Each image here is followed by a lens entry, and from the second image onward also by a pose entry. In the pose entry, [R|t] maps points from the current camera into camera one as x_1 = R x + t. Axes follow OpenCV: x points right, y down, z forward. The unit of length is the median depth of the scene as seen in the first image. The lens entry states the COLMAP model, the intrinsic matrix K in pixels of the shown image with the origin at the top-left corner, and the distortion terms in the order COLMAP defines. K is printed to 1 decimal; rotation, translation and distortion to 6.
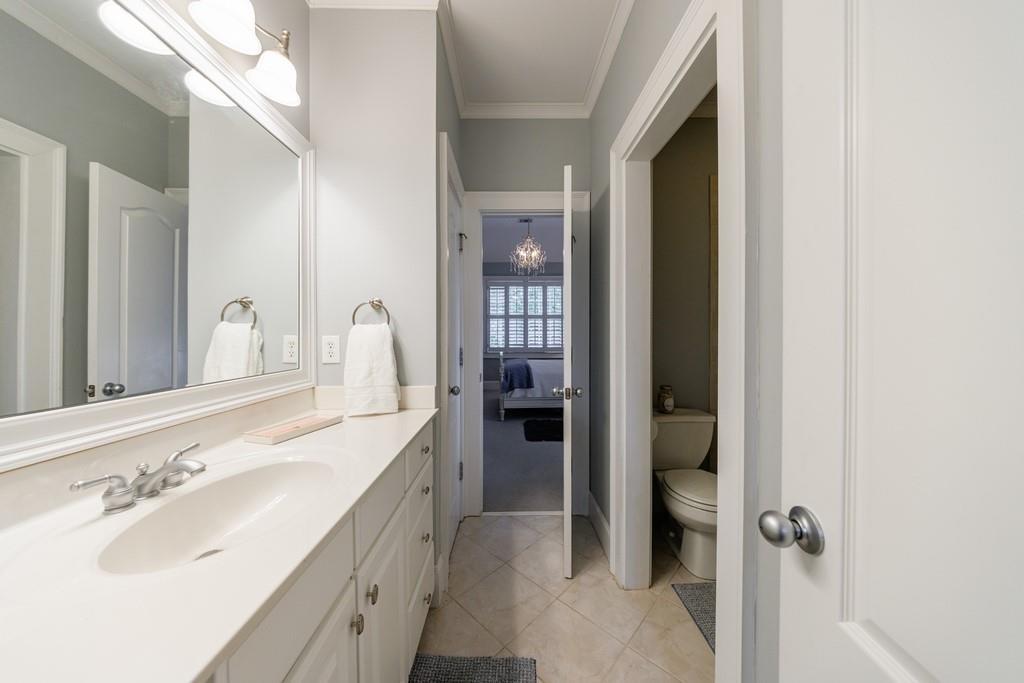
lens RADIAL K [[332.7, 0, 512.0], [0, 332.7, 341.5], [0, 0, 1]] dist [-0.009325, 0.000059]
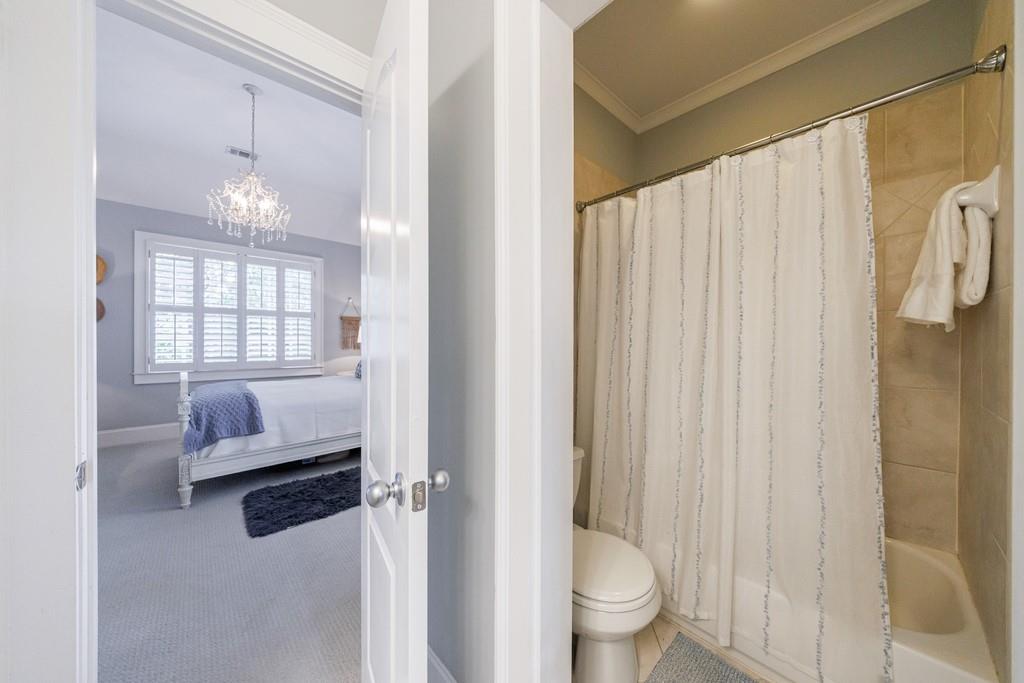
lens RADIAL K [[343.5, 0, 556.9], [0, 343.5, 344.3], [0, 0, 1]] dist [-0.010011, -0.000015]
pose [[0.699292, 0.000674, 0.714835, -0.002446], [0.008314, 0.999924, -0.009076, -0.005519], [-0.714787, 0.012290, 0.699234, 0.196980]]
